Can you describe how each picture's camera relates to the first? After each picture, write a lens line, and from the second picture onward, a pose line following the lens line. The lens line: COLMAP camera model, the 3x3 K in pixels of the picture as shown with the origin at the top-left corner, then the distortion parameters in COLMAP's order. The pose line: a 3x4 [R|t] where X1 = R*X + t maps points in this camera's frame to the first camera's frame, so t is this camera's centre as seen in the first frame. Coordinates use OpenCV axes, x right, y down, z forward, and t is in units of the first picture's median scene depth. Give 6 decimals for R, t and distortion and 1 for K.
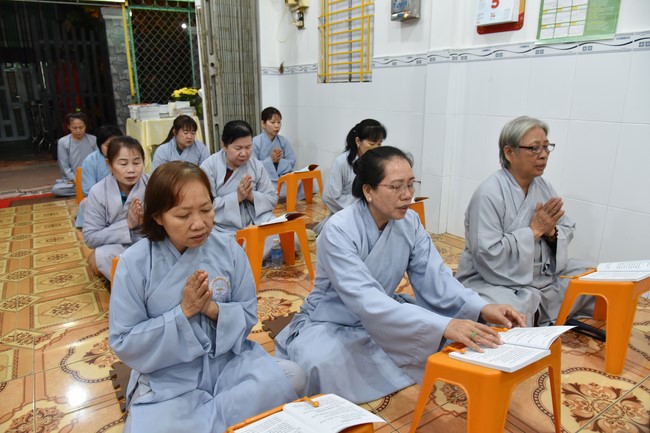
lens RADIAL K [[446.1, 0, 325.0], [0, 446.1, 216.5], [0, 0, 1]] dist [-0.048889, 0.006475]
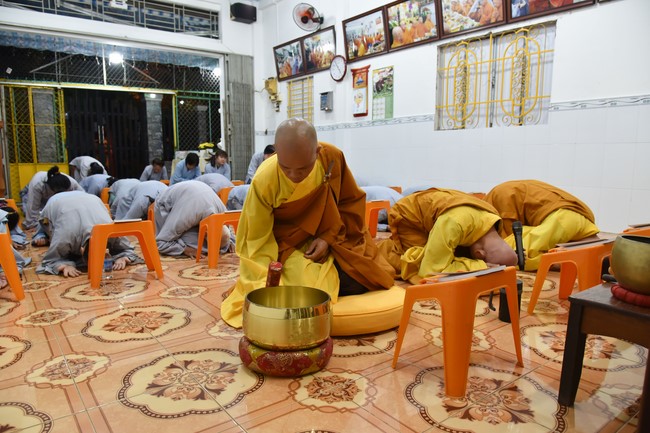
lens RADIAL K [[446.1, 0, 325.0], [0, 446.1, 216.5], [0, 0, 1]] dist [-0.048889, 0.006475]
pose [[0.996098, -0.004187, 0.088153, -0.022675], [0.017250, 0.988845, -0.147949, 0.325680], [-0.086550, 0.148892, 0.985058, -0.882706]]
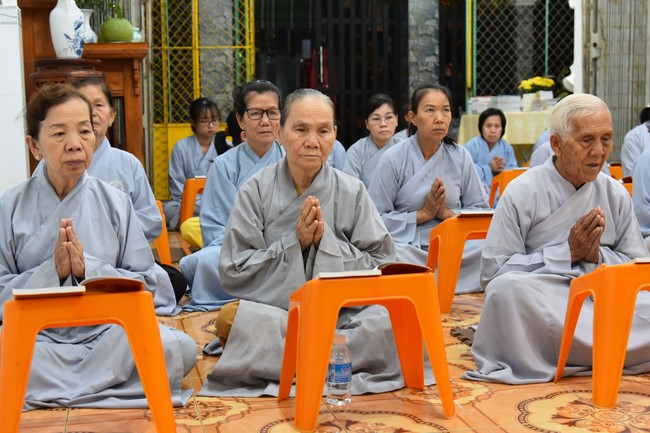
lens RADIAL K [[972.1, 0, 324.8], [0, 972.1, 227.3], [0, 0, 1]] dist [-0.039986, 0.028934]
pose [[0.935769, 0.038541, -0.350501, -0.093209], [-0.093378, 0.985607, -0.140924, 0.291825], [0.340025, 0.164601, 0.925899, -0.778925]]
